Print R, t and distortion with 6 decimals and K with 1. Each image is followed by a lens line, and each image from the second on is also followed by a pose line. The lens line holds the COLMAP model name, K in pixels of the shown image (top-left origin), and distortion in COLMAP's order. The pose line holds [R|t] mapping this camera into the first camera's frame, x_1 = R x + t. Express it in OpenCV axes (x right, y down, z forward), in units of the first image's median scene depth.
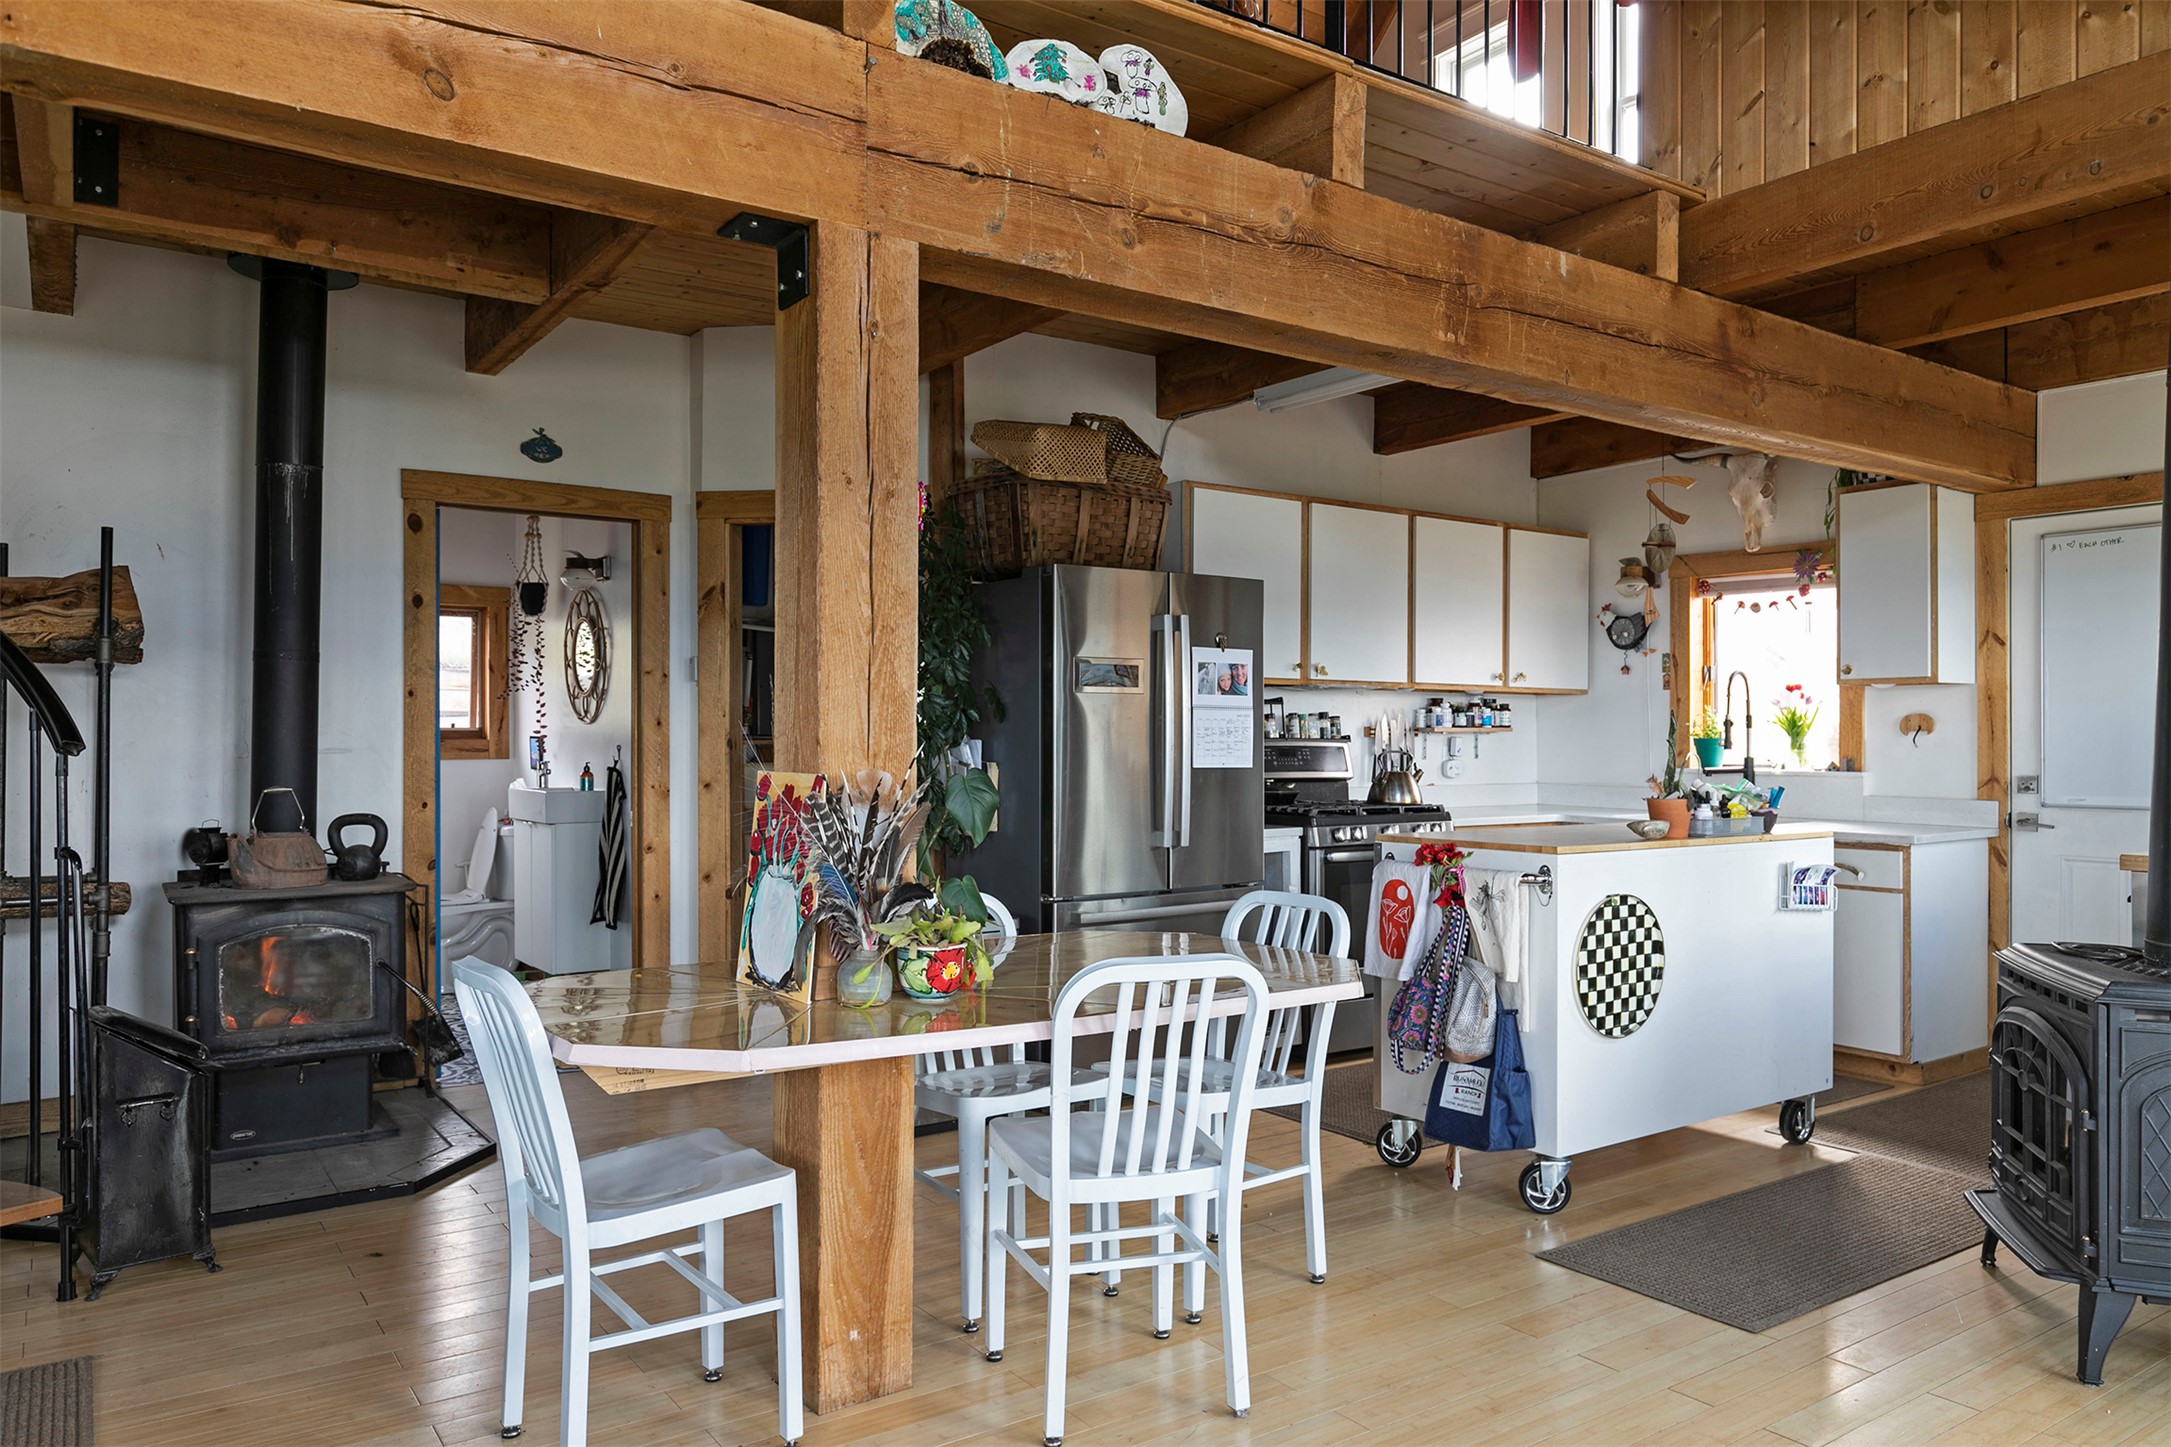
lens RADIAL K [[1524.4, 0, 1139.0], [0, 1524.4, 668.7], [0, 0, 1]] dist [-0.002324, -0.004017]
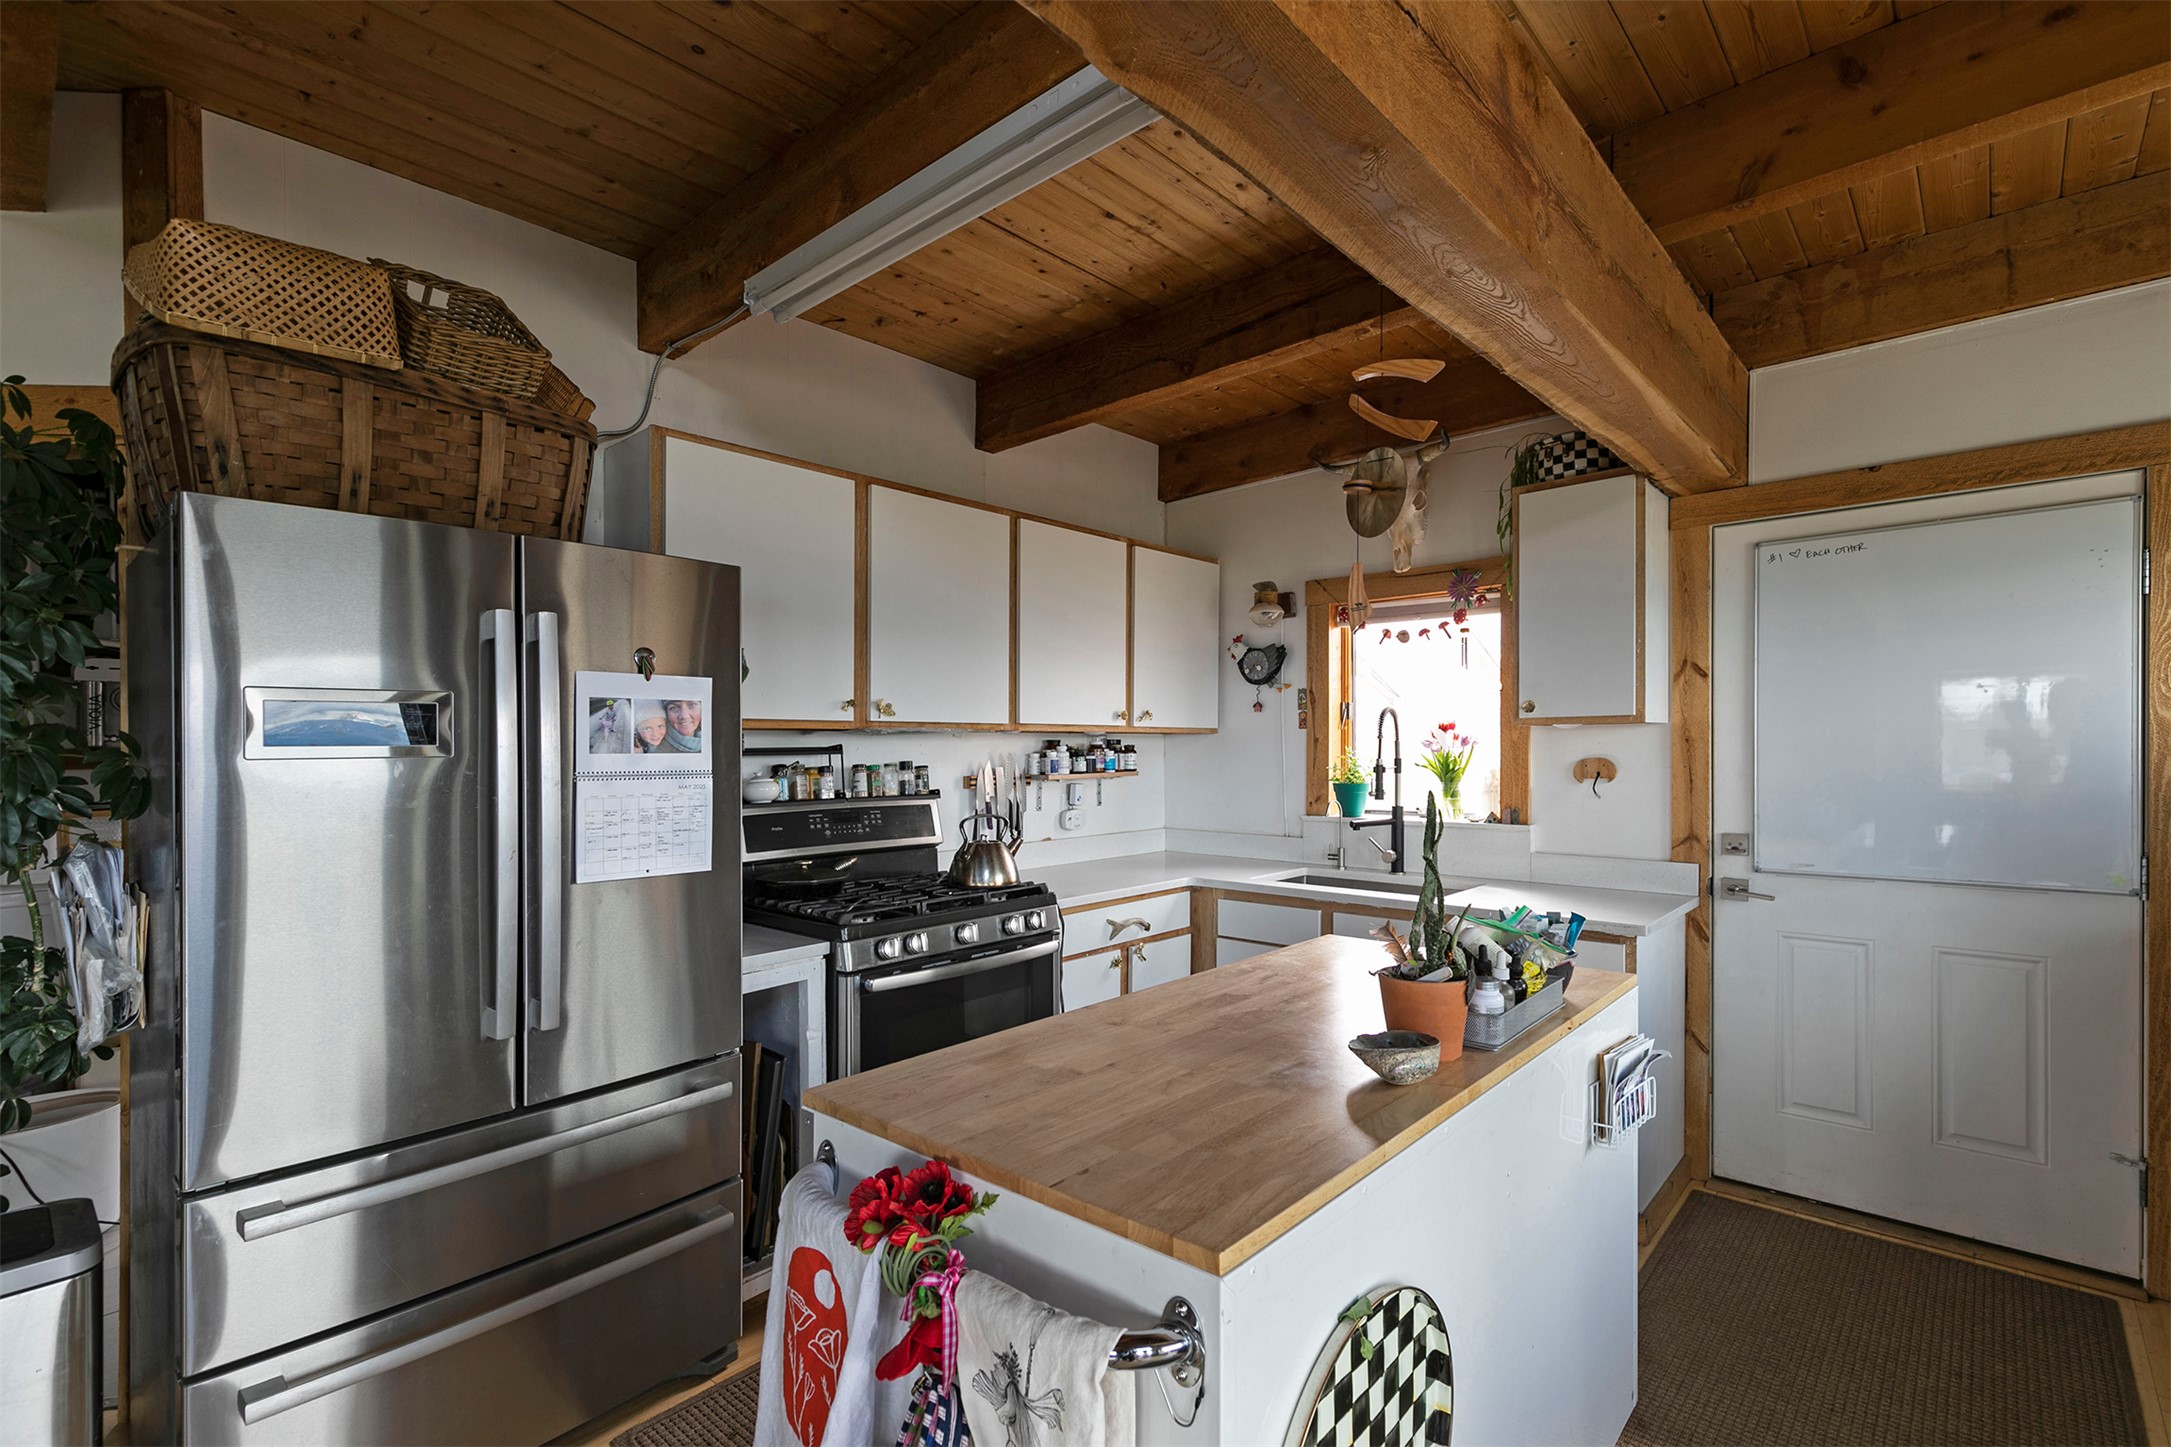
lens RADIAL K [[961.3, 0, 1116.7], [0, 961.3, 748.2], [0, 0, 1]] dist [0.001454, 0.000090]
pose [[0.979266, -0.011290, 0.202262, 0.131404], [0.001988, 0.998933, 0.046132, -0.001337], [-0.202567, -0.044773, 0.978244, 0.499312]]
